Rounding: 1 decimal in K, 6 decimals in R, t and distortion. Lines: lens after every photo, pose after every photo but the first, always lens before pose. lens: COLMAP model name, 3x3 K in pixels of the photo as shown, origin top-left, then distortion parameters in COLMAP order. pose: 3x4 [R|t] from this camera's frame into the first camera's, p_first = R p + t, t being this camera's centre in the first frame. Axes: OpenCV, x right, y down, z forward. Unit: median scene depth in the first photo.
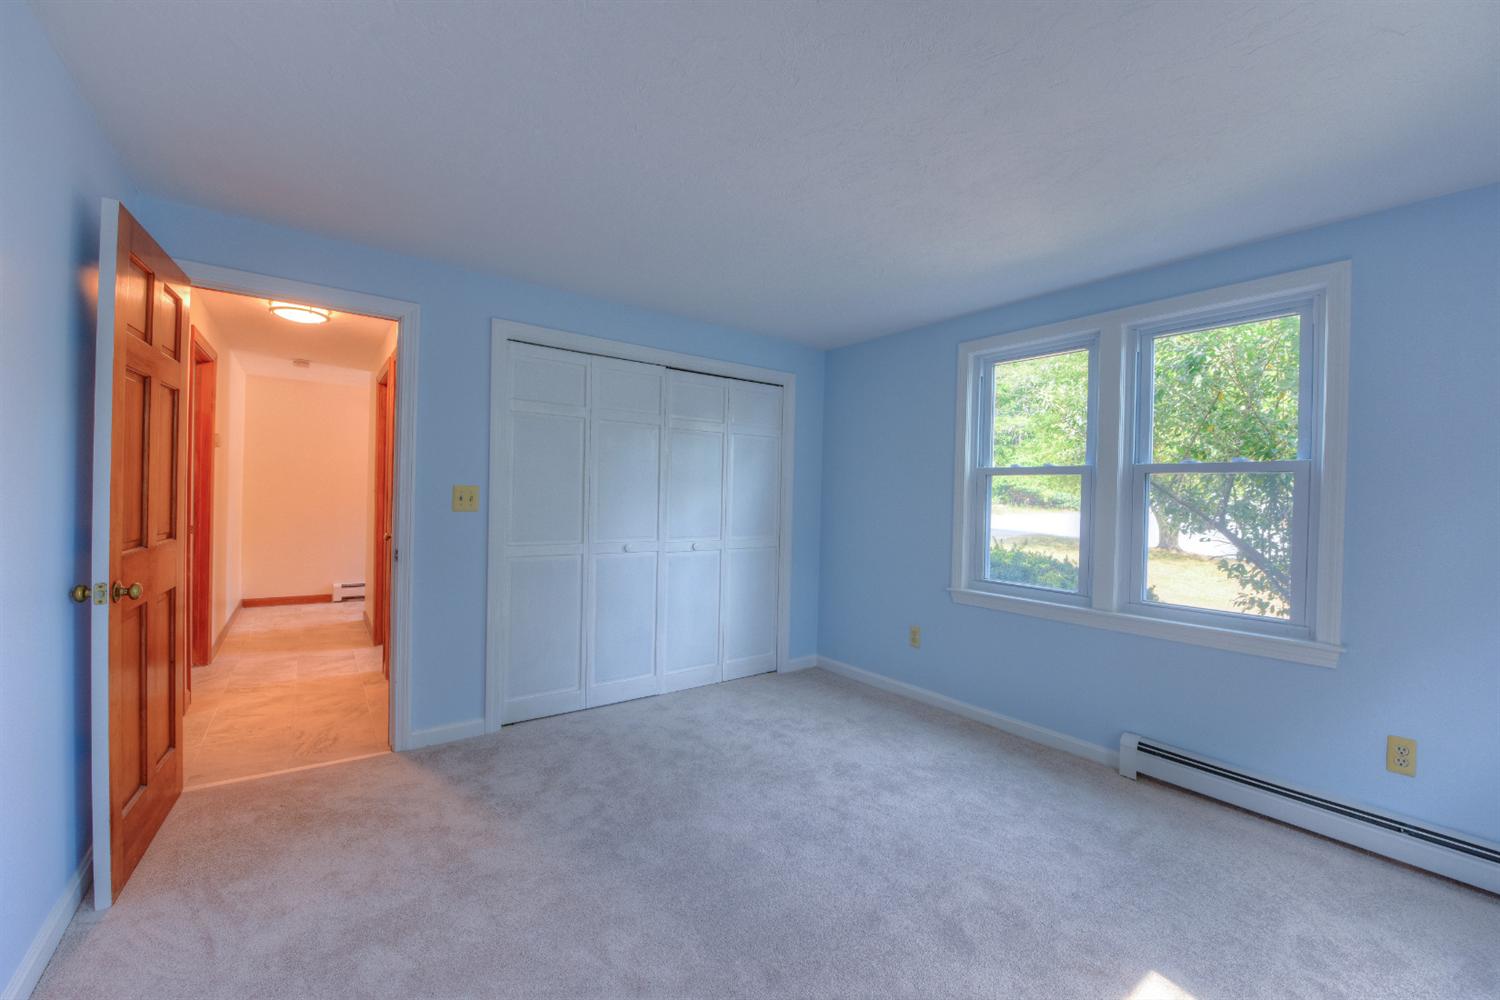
lens RADIAL K [[618.3, 0, 761.5], [0, 618.3, 495.8], [0, 0, 1]] dist [-0.014568, -0.000200]
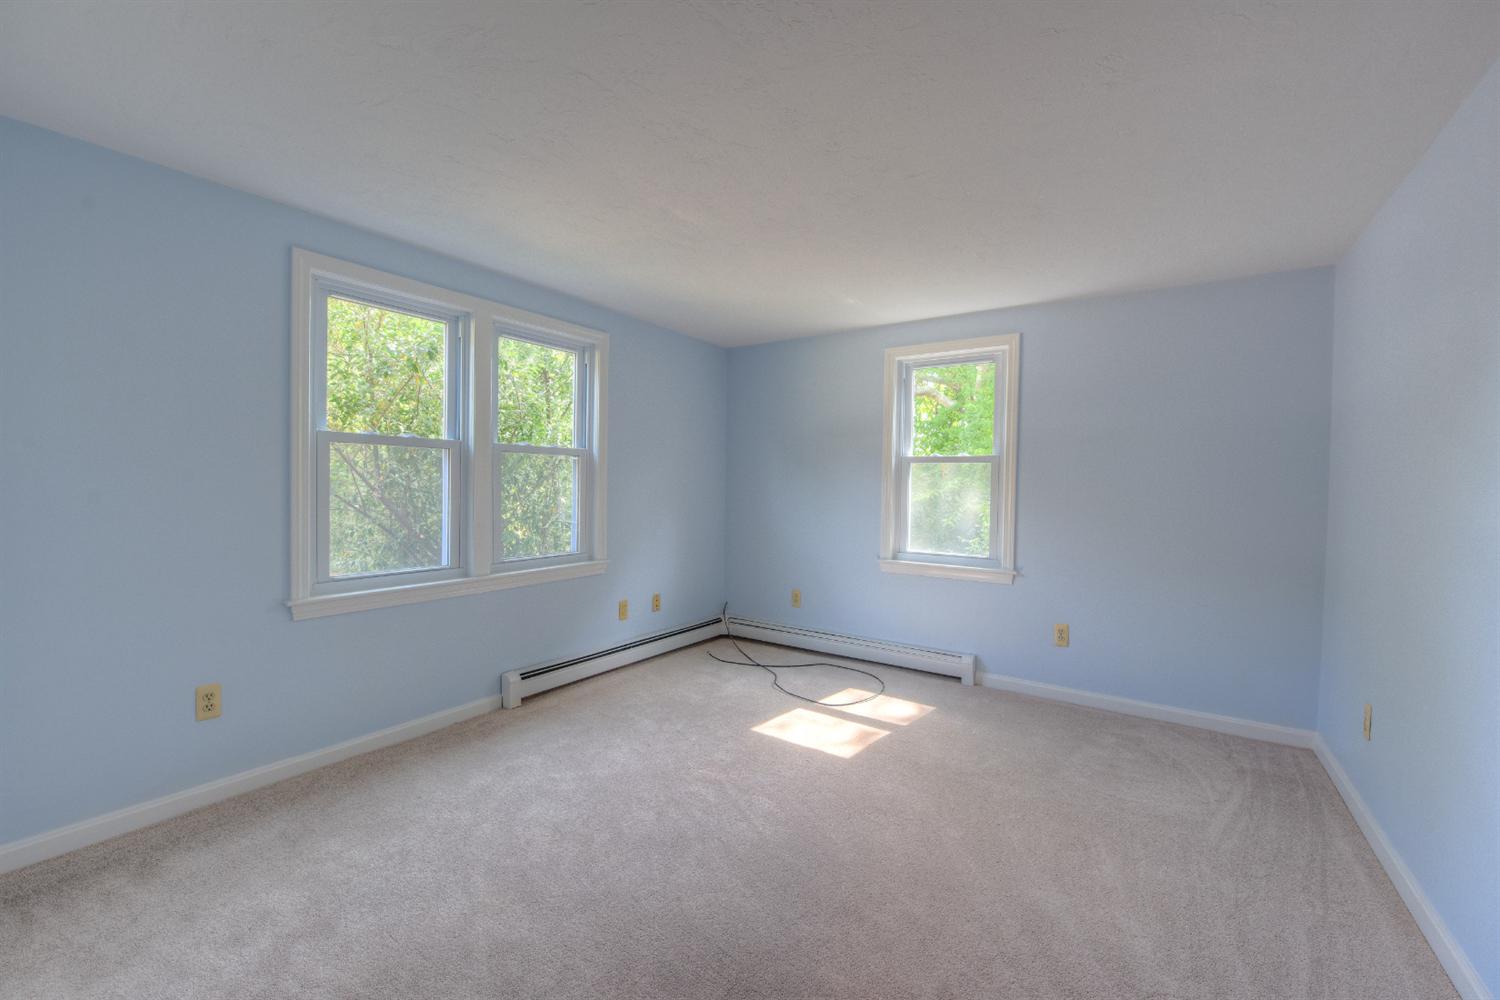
lens RADIAL K [[618.3, 0, 761.5], [0, 618.3, 495.8], [0, 0, 1]] dist [-0.014568, -0.000200]
pose [[-0.347780, -0.052338, 0.936114, -0.581242], [-0.026440, 0.998591, 0.046009, -0.016814], [-0.937203, -0.008750, -0.348673, 0.846686]]
